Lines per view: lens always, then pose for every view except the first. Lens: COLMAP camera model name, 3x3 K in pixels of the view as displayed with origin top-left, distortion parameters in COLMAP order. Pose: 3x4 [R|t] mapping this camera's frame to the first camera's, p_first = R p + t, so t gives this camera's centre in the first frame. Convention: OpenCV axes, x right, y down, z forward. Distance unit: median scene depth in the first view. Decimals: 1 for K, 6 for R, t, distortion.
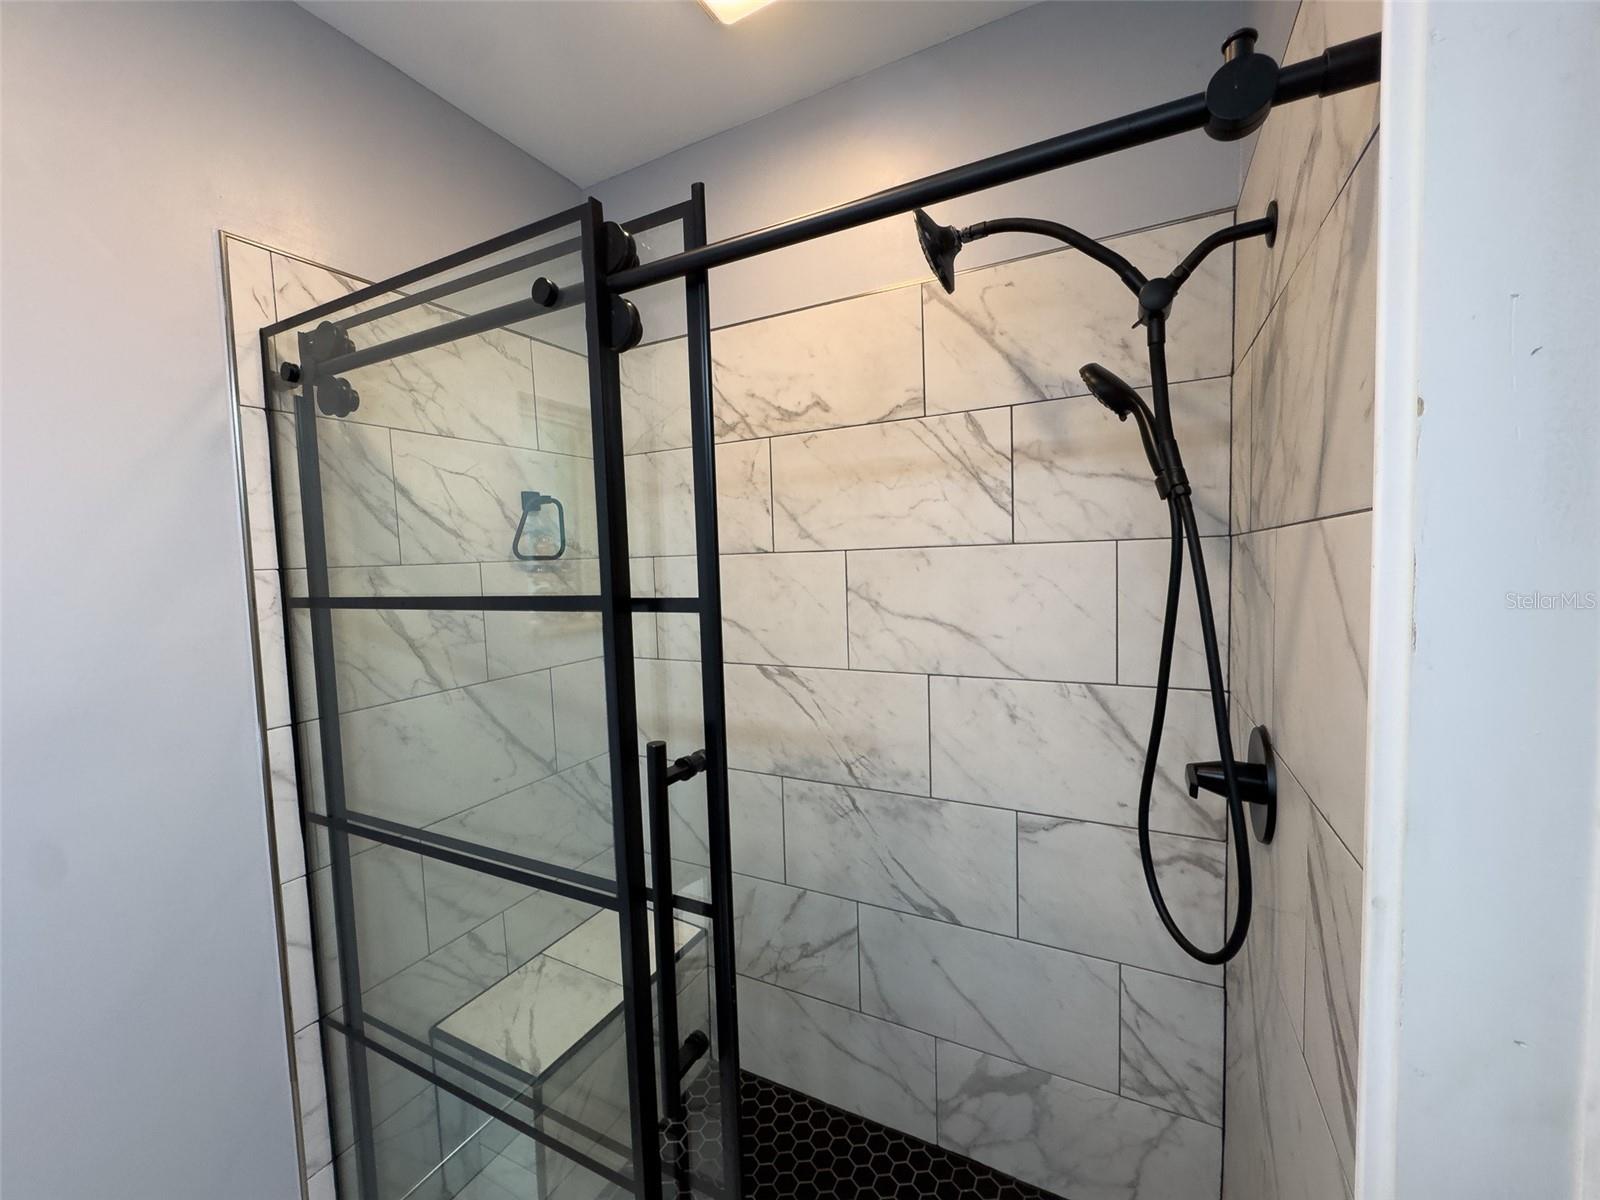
lens RADIAL K [[637.8, 0, 799.0], [0, 637.8, 598.3], [0, 0, 1]] dist [-0.003523, -0.000109]
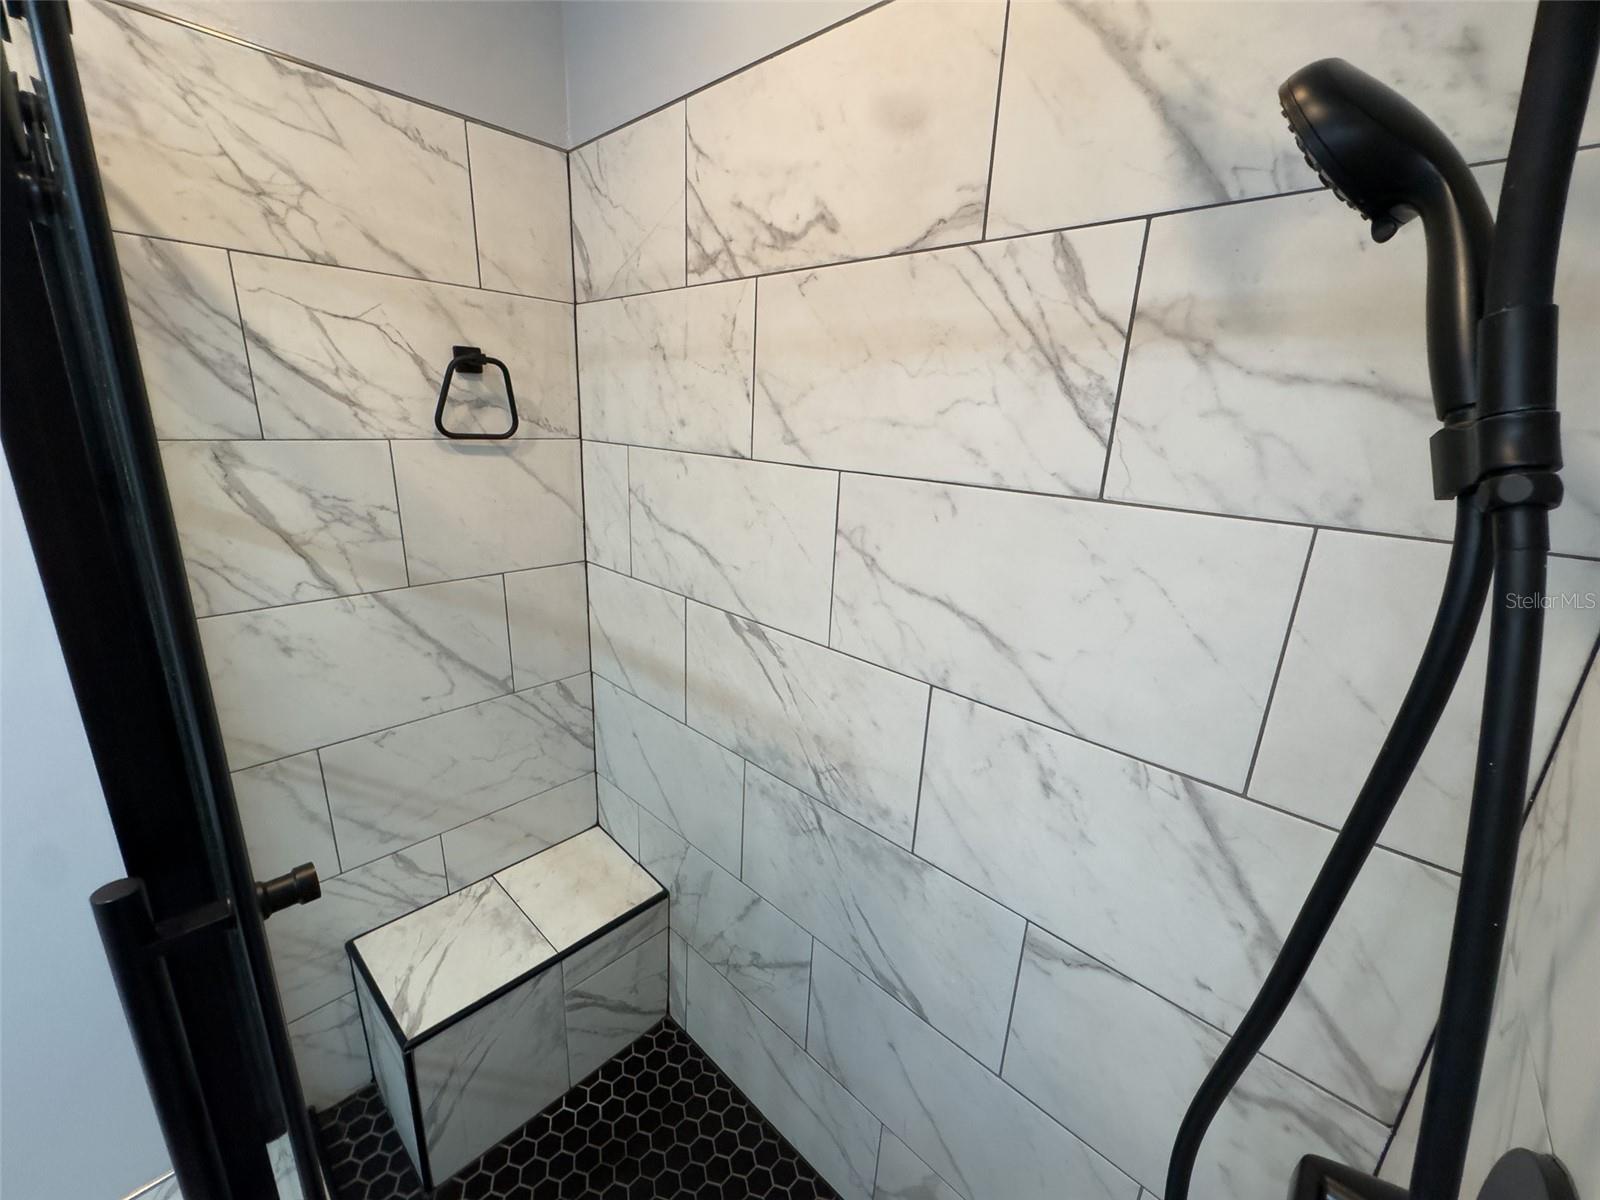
lens RADIAL K [[637.8, 0, 799.0], [0, 637.8, 598.3], [0, 0, 1]] dist [-0.003523, -0.000109]
pose [[0.958636, 0.148122, -0.243055, 0.211728], [-0.093129, 0.970149, 0.223915, -0.092117], [0.268967, -0.192018, 0.943815, 0.367944]]
